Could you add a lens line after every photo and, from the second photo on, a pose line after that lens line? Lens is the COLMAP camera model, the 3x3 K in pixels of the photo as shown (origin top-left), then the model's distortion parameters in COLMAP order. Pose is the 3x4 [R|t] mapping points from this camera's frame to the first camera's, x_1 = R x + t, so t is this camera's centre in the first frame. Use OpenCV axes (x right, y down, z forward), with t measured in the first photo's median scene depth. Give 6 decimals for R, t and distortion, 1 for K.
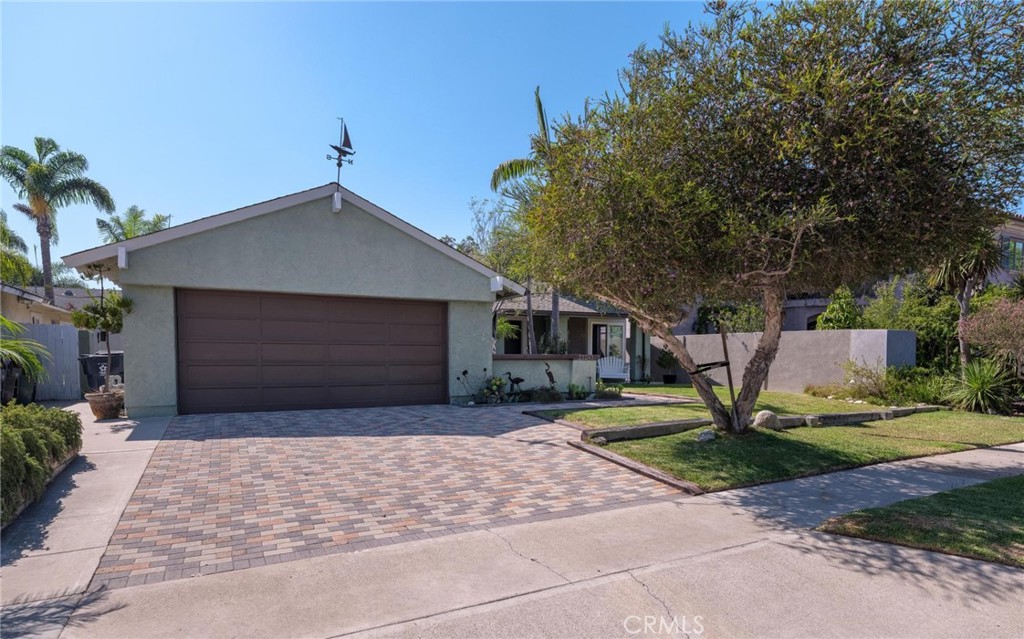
lens RADIAL K [[579.6, 0, 525.3], [0, 579.6, 389.7], [0, 0, 1]] dist [0.009558, 0.000745]
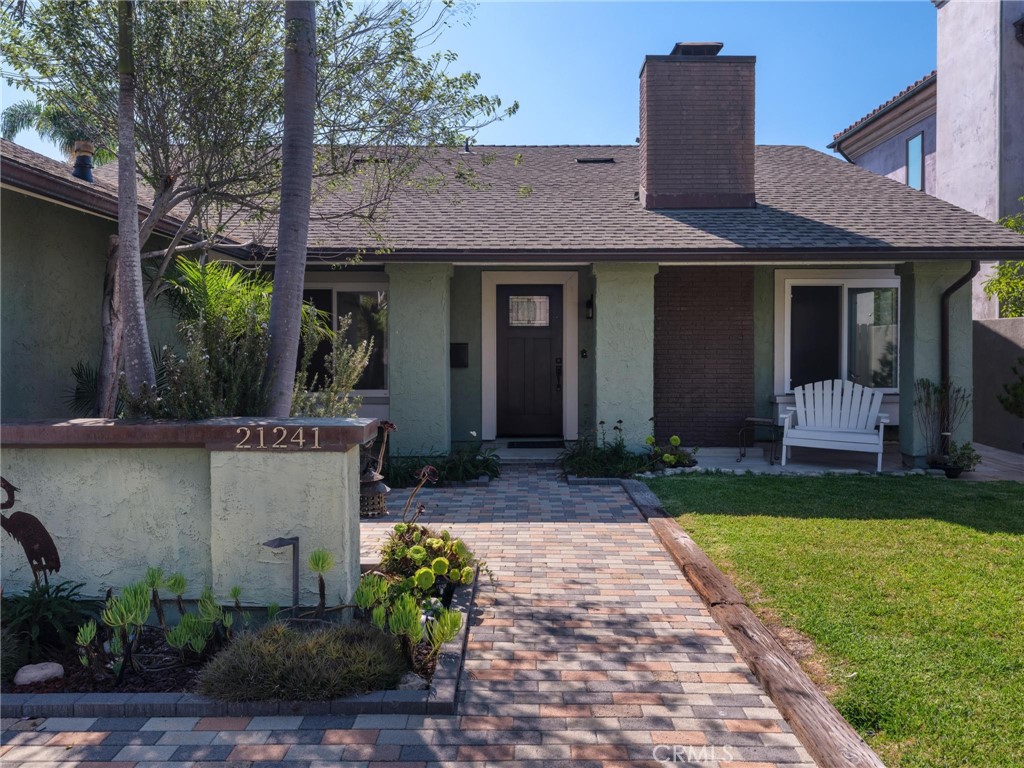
lens RADIAL K [[761.3, 0, 520.3], [0, 761.3, 353.5], [0, 0, 1]] dist [0.014657, -0.022152]
pose [[0.874583, 0.002220, -0.484870, 0.315824], [-0.024965, 0.998869, -0.040458, -0.078684], [0.484232, 0.047488, 0.873650, 0.824109]]
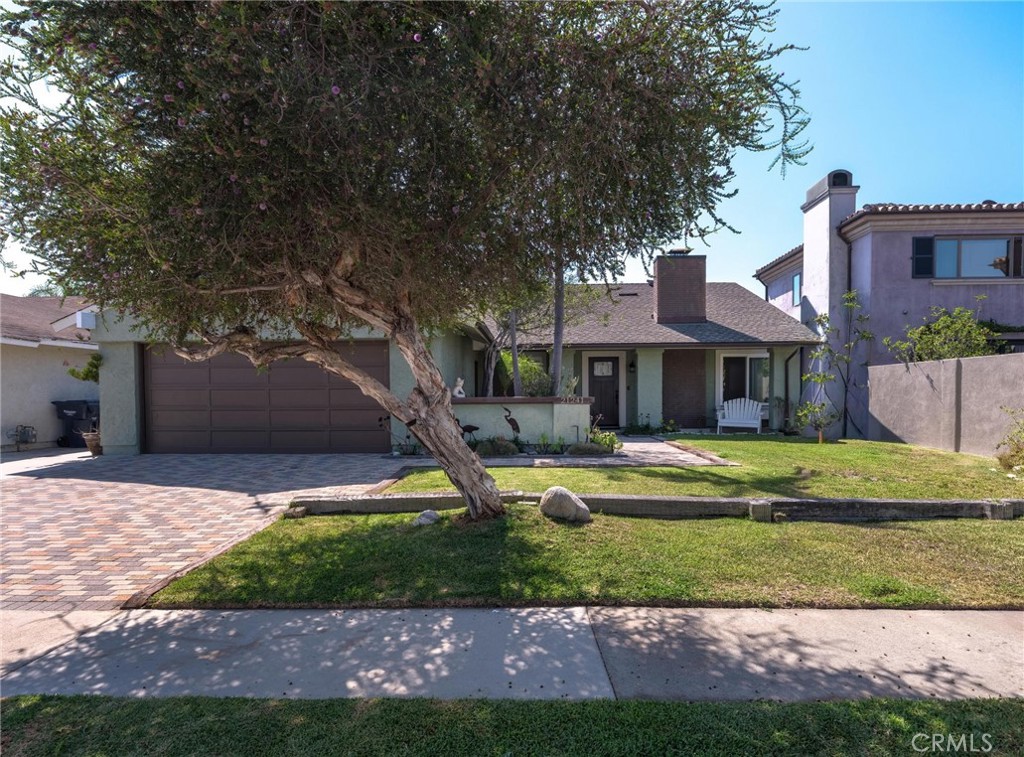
lens RADIAL K [[591.3, 0, 515.6], [0, 591.3, 402.3], [0, 0, 1]] dist [0.001565, -0.000985]
pose [[0.855446, -0.003241, -0.517882, 0.462589], [-0.023318, 0.998725, -0.044767, -0.016220], [0.517367, 0.050372, 0.854280, 0.285395]]
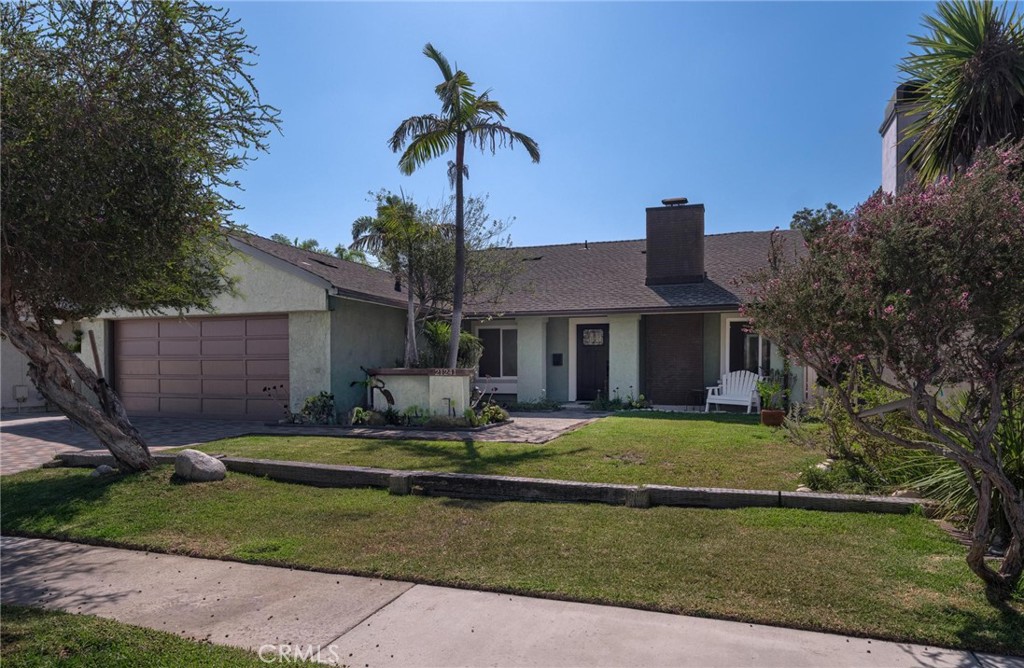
lens RADIAL K [[667.2, 0, 510.3], [0, 667.2, 379.2], [0, 0, 1]] dist [0.014292, -0.014587]
pose [[0.660143, 0.009111, -0.751085, 0.840226], [-0.041368, 0.998850, -0.024242, -0.029976], [0.750000, 0.047074, 0.659761, 0.495377]]
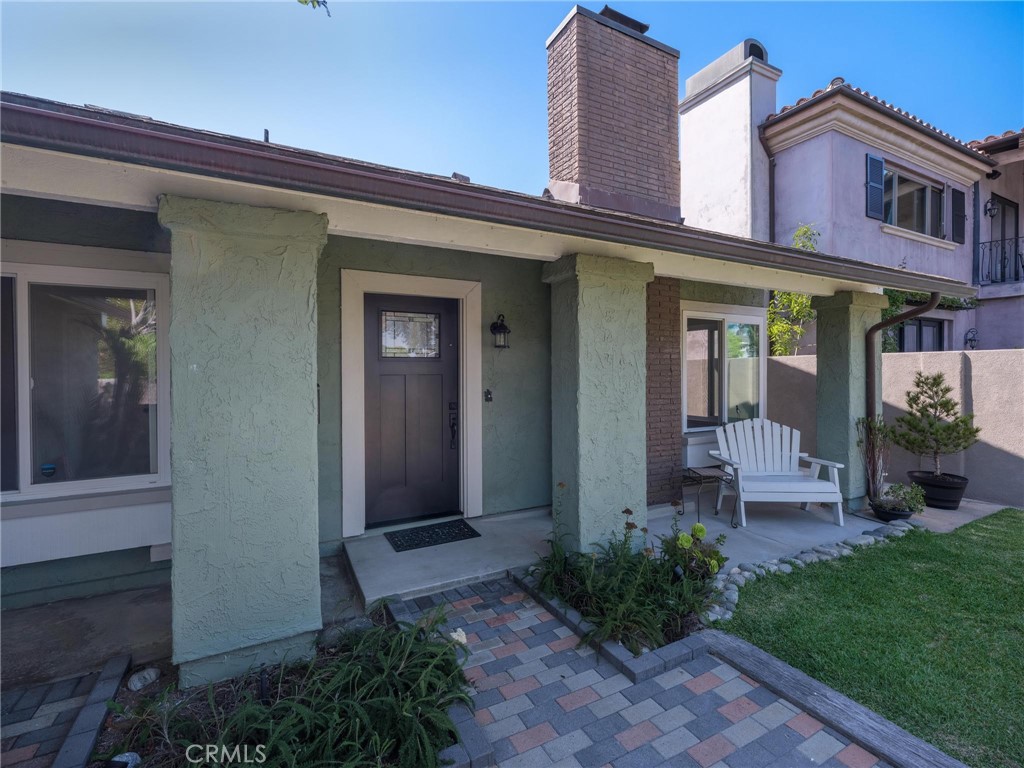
lens RADIAL K [[477.7, 0, 515.4], [0, 477.7, 372.5], [0, 0, 1]] dist [-0.004010, 0.000425]
pose [[0.999936, -0.006265, -0.009410, 0.032180], [0.005728, 0.998413, -0.056028, -0.107370], [0.009746, 0.055971, 0.998385, 1.162042]]
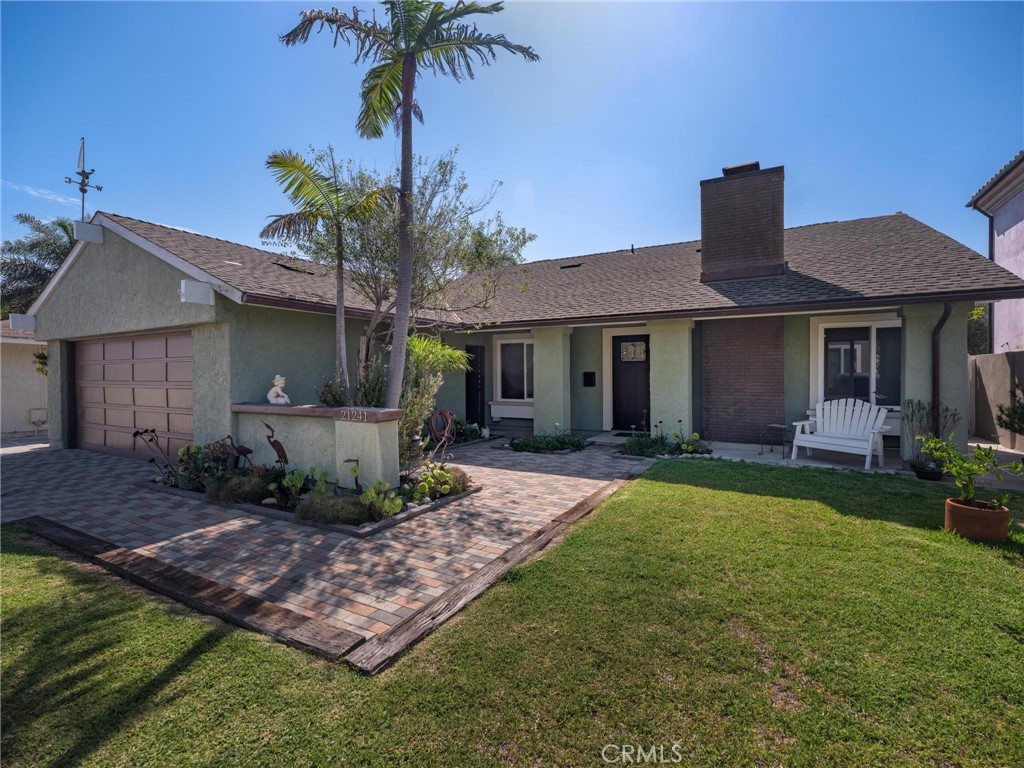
lens RADIAL K [[477.7, 0, 515.5], [0, 477.7, 377.8], [0, 0, 1]] dist [-0.004010, 0.000425]
pose [[0.519440, 0.003202, -0.854501, 0.511037], [-0.042356, 0.998860, -0.022004, -0.085438], [0.853456, 0.047623, 0.518984, 0.930818]]
